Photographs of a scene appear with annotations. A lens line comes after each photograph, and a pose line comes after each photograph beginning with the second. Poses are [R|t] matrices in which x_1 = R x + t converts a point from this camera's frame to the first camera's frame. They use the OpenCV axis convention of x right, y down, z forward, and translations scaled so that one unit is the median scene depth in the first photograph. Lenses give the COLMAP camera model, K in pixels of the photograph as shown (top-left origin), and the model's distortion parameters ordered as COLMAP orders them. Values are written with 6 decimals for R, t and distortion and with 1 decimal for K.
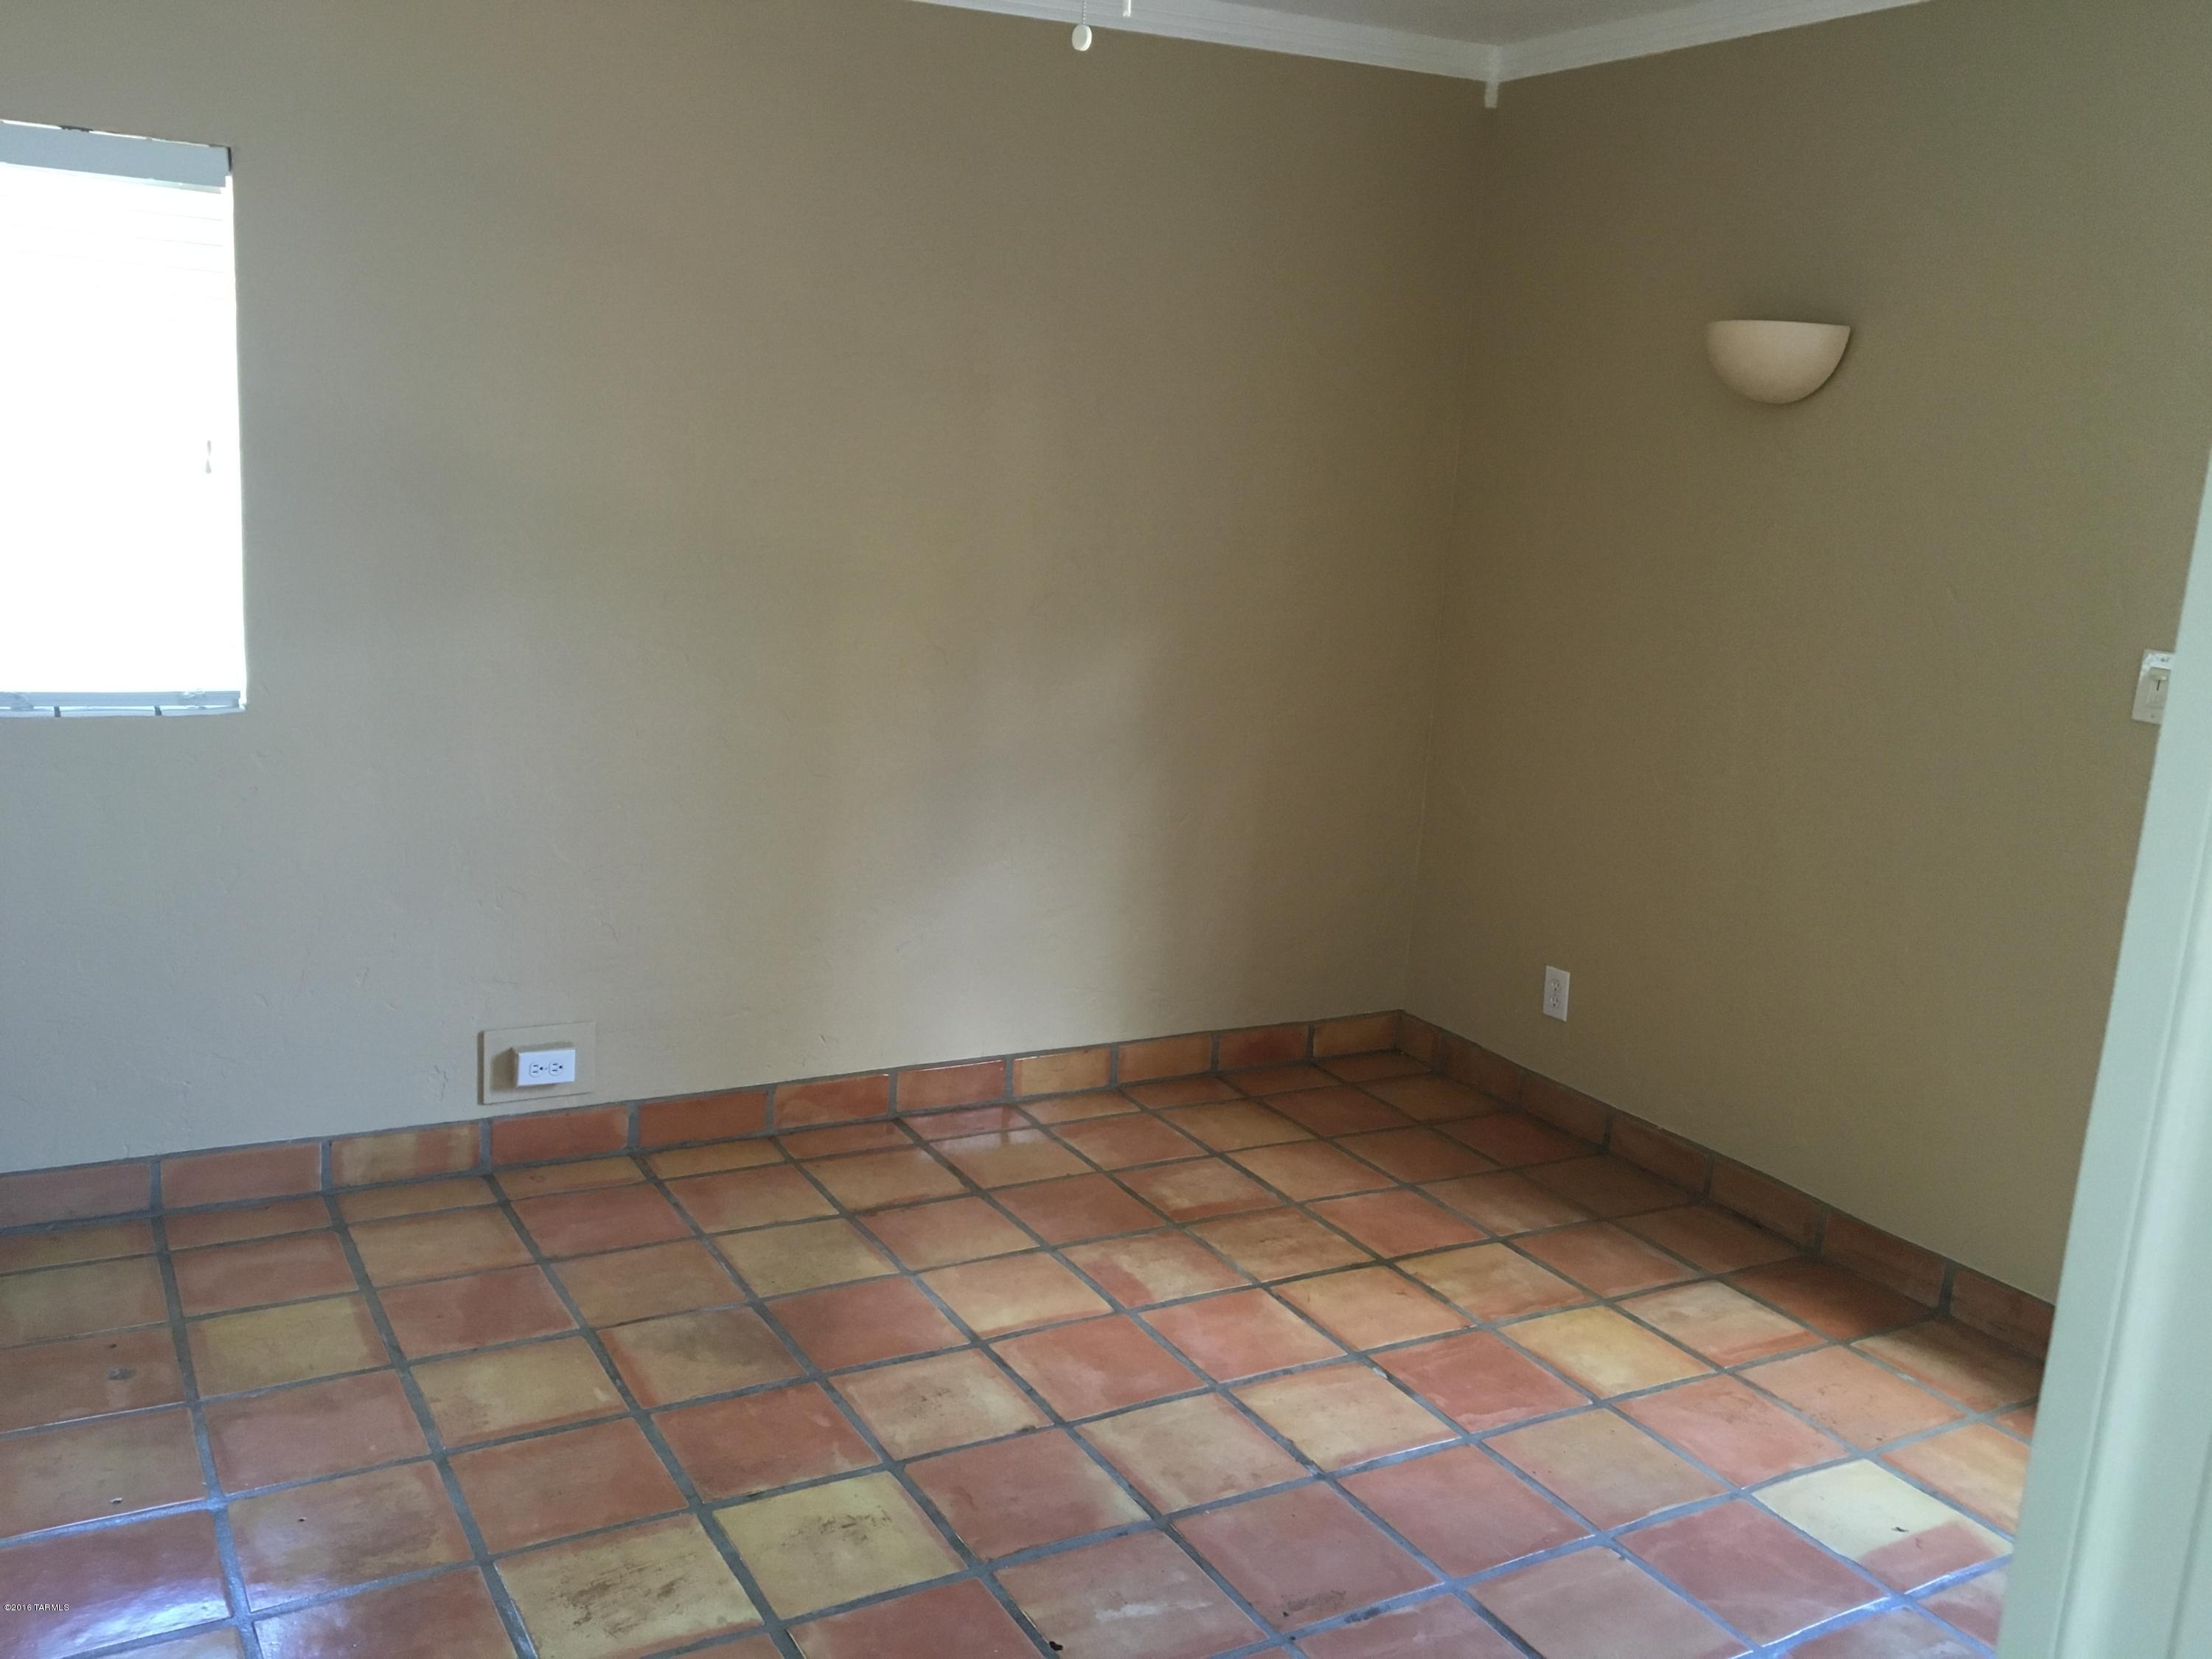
lens RADIAL K [[1860.5, 0, 1106.0], [0, 1860.5, 829.5], [0, 0, 1]] dist [0.080102, -0.121794]
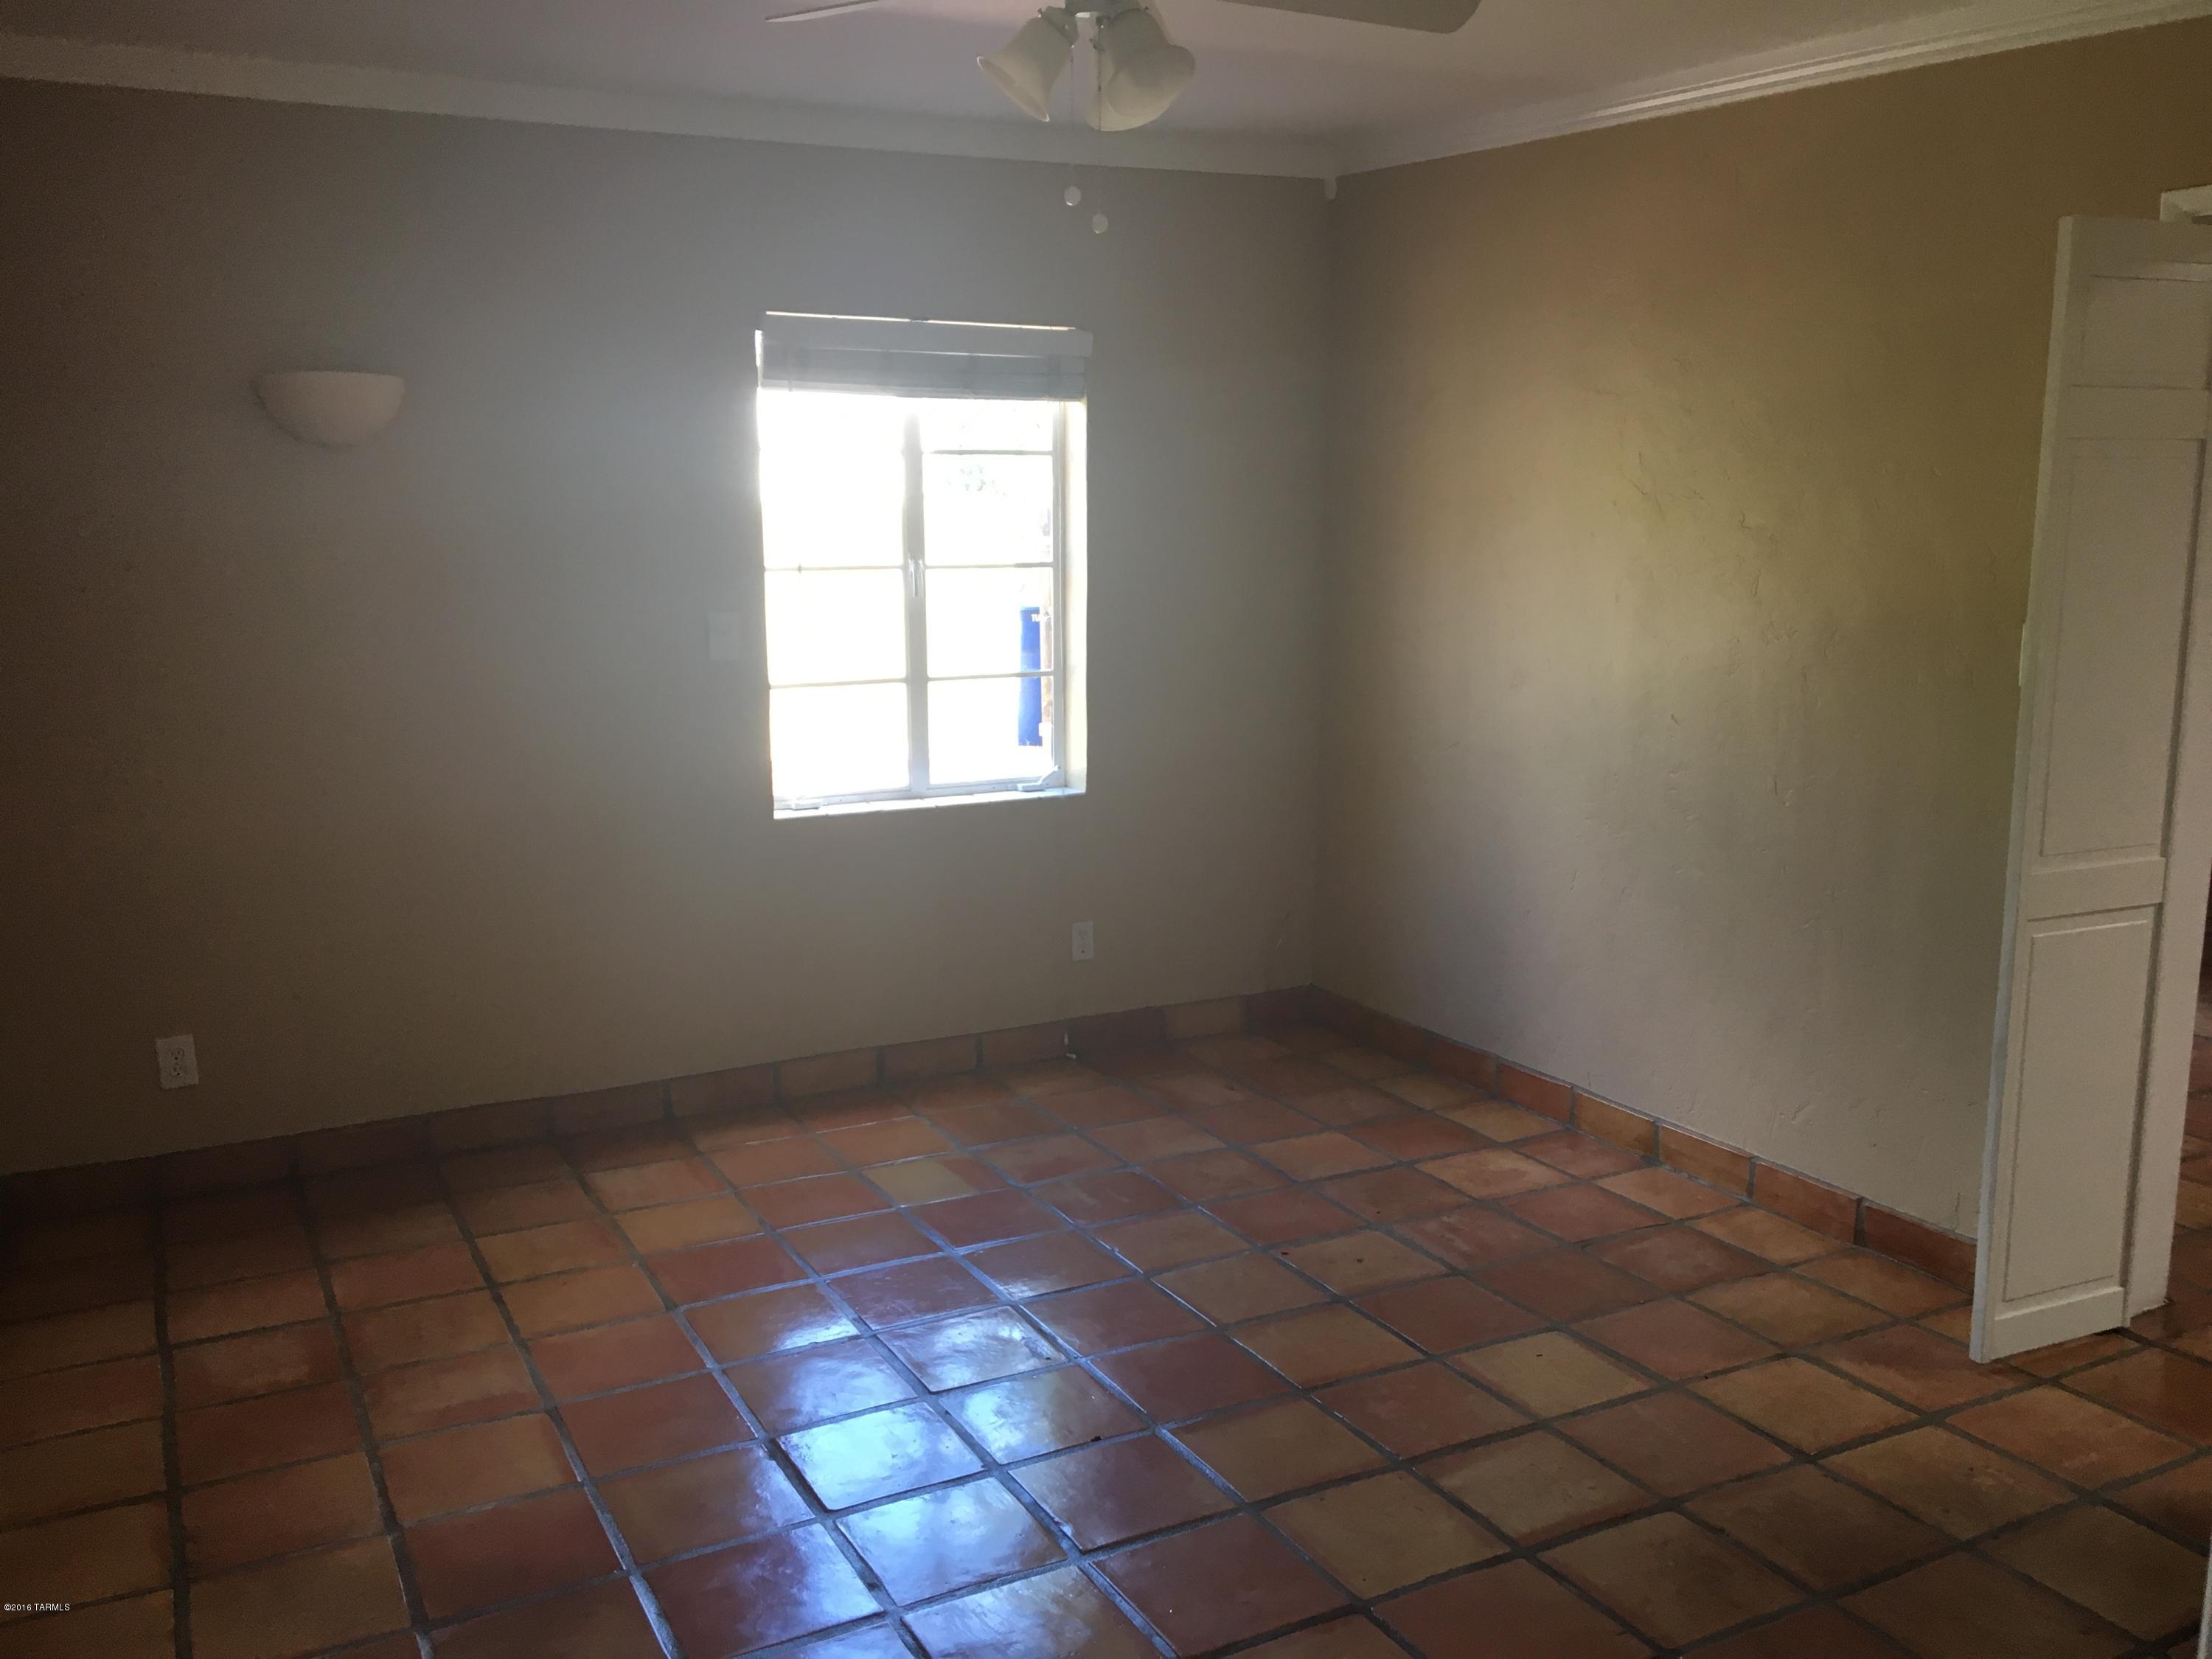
lens RADIAL K [[1860.5, 0, 1106.0], [0, 1860.5, 829.5], [0, 0, 1]] dist [0.080102, -0.121794]
pose [[0.045200, -0.231614, 0.971757, -0.818252], [0.210812, 0.953057, 0.217351, -0.170625], [-0.976481, 0.195034, 0.091905, 0.549161]]
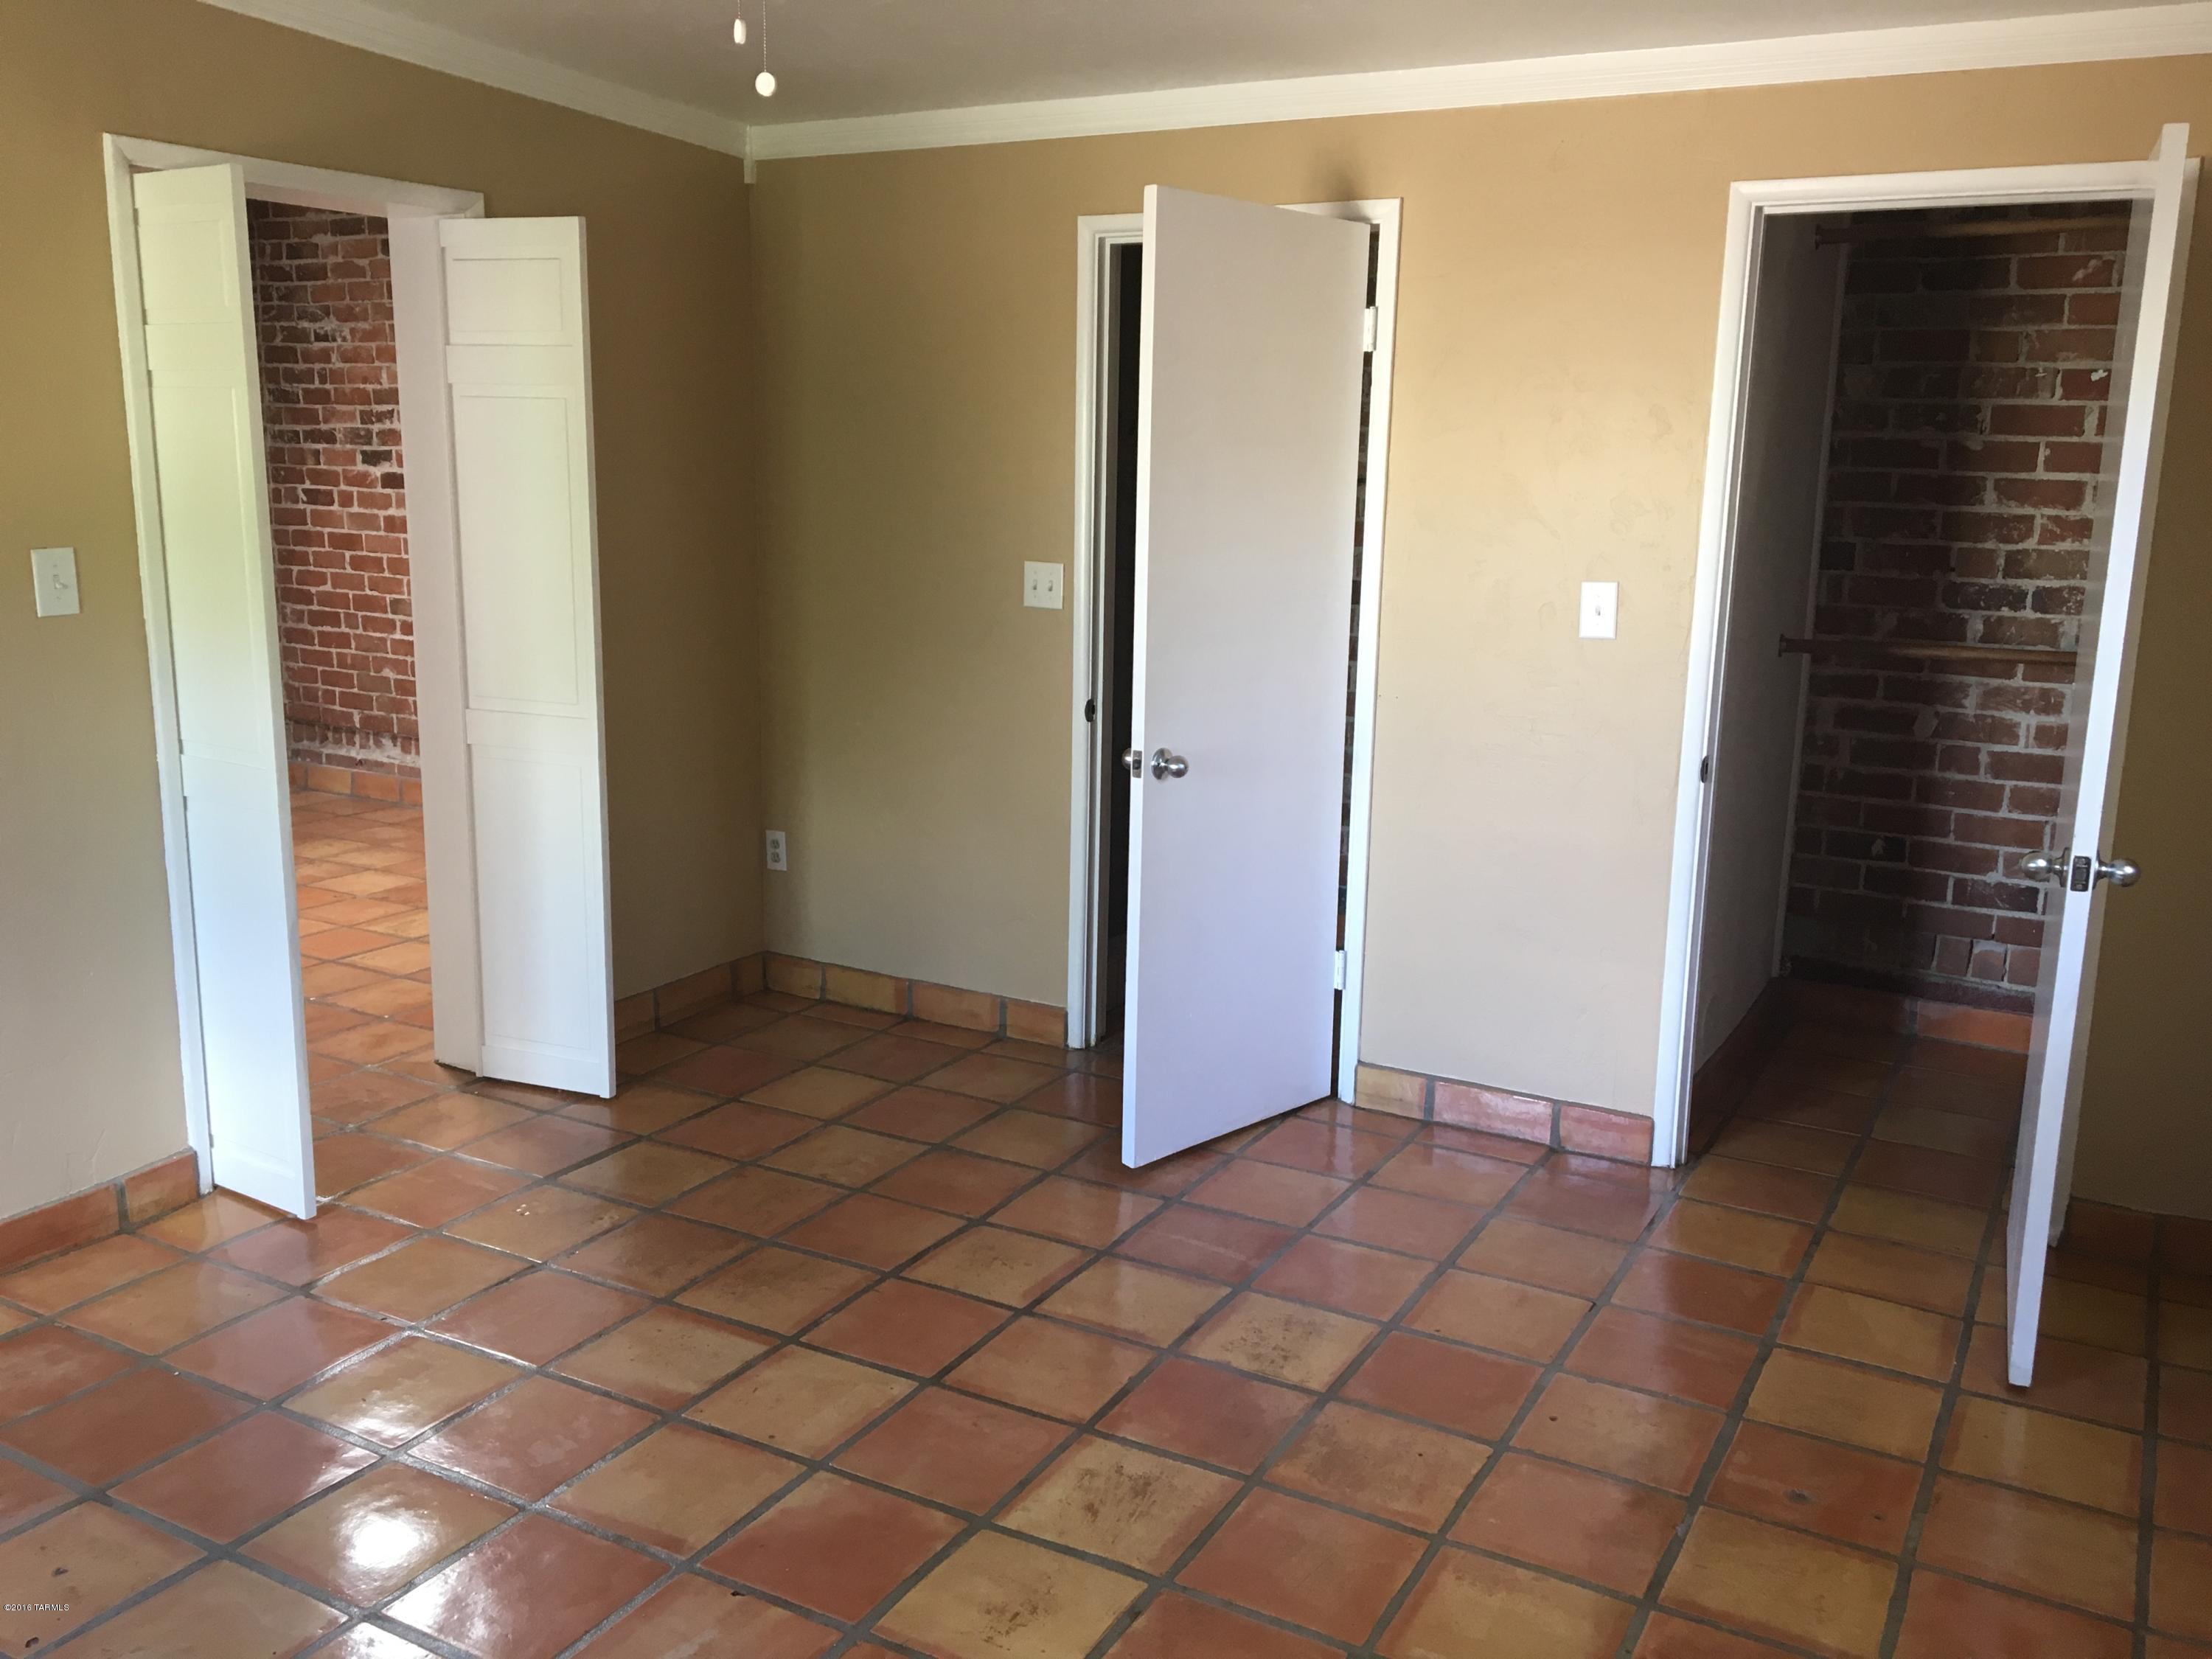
lens RADIAL K [[1860.5, 0, 1106.0], [0, 1860.5, 829.5], [0, 0, 1]] dist [0.080102, -0.121794]
pose [[-0.858597, 0.020175, -0.512253, 0.224946], [-0.175119, 0.927576, 0.330054, -0.236356], [0.481813, 0.373089, -0.792881, 1.223364]]
